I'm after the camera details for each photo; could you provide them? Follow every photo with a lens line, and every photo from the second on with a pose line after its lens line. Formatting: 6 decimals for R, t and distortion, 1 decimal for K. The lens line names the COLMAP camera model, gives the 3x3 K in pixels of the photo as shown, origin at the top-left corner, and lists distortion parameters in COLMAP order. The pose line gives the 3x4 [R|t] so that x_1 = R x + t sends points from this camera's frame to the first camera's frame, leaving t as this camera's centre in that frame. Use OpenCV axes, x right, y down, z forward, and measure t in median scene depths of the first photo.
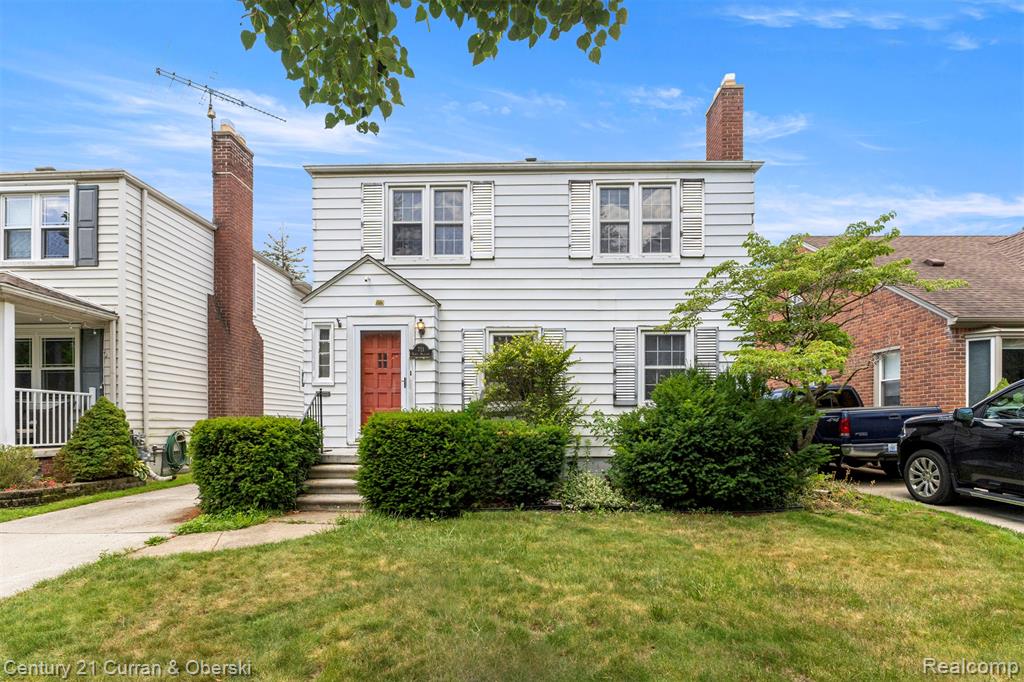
lens RADIAL K [[498.9, 0, 512.7], [0, 498.9, 423.3], [0, 0, 1]] dist [-0.002786, -0.000097]
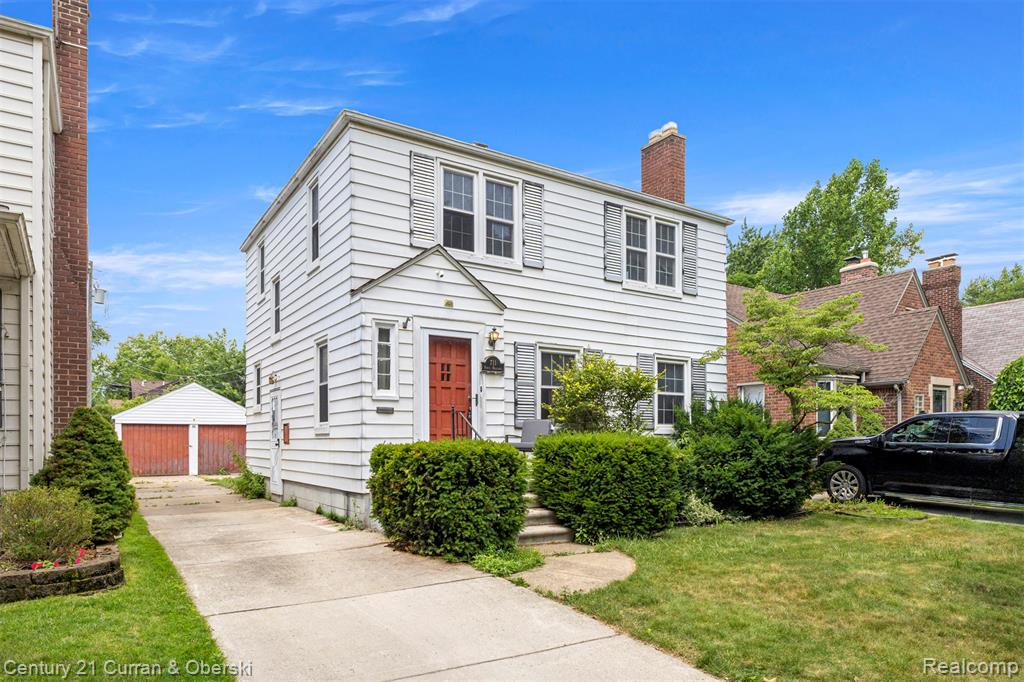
lens RADIAL K [[658.3, 0, 511.6], [0, 658.3, 442.8], [0, 0, 1]] dist [0.005341, 0.000638]
pose [[0.827376, -0.000832, 0.561647, -0.796015], [0.004609, 0.999975, -0.005308, -0.001348], [-0.561629, 0.006980, 0.827360, 0.025514]]
